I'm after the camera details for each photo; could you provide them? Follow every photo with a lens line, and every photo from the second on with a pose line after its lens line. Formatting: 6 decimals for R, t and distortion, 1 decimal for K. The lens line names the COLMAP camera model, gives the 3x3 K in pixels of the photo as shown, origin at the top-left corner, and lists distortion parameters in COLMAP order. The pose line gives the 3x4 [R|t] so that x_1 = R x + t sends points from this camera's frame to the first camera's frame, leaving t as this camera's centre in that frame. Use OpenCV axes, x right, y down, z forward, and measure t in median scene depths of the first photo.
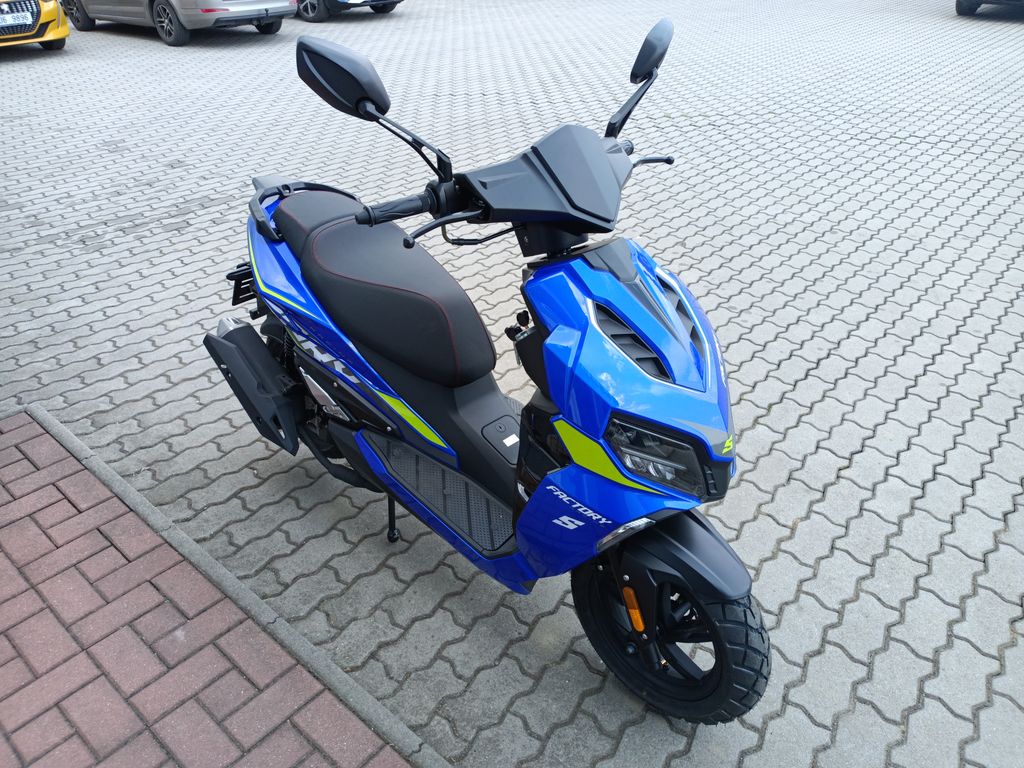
lens RADIAL K [[764.8, 0, 512.0], [0, 764.8, 384.0], [0, 0, 1]] dist [0.009784, -0.003679]
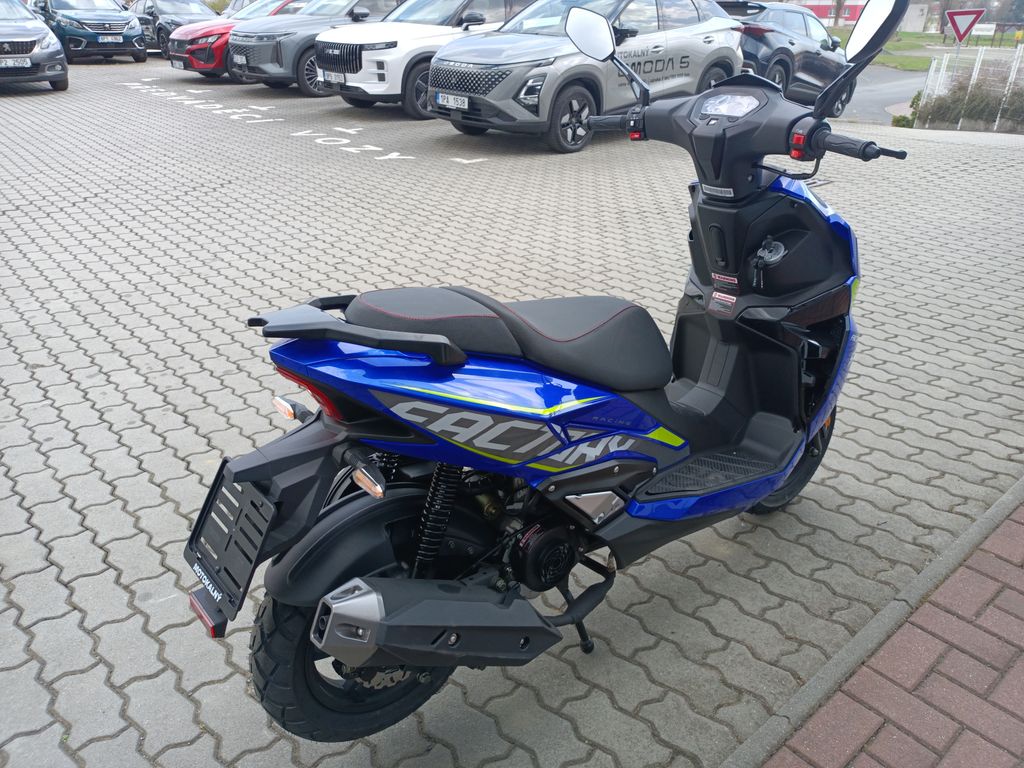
lens RADIAL K [[764.8, 0, 512.0], [0, 764.8, 384.0], [0, 0, 1]] dist [0.009784, -0.003679]
pose [[0.142532, -0.413908, 0.899091, -0.868703], [0.503135, 0.812551, 0.294307, -0.335040], [-0.852373, 0.410416, 0.324066, 0.779136]]
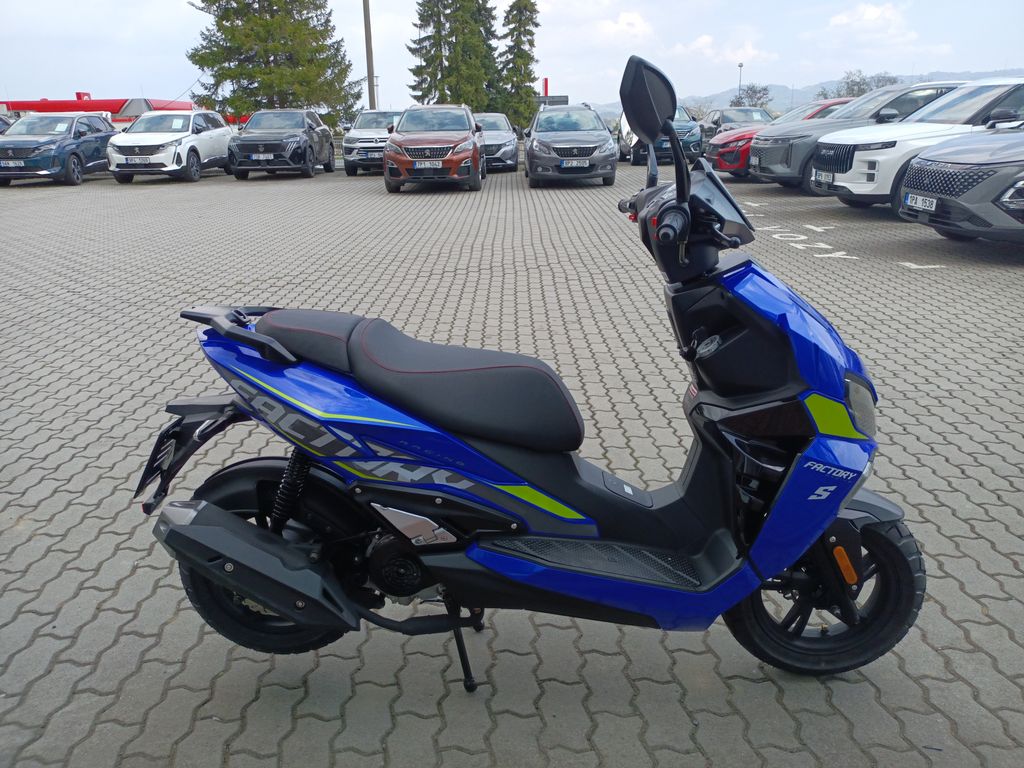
lens RADIAL K [[764.8, 0, 512.0], [0, 764.8, 384.0], [0, 0, 1]] dist [0.009784, -0.003679]
pose [[0.747312, -0.211537, 0.629902, -0.648737], [0.351715, 0.930213, -0.104882, -0.002182], [-0.563757, 0.299926, 0.769560, 0.263475]]
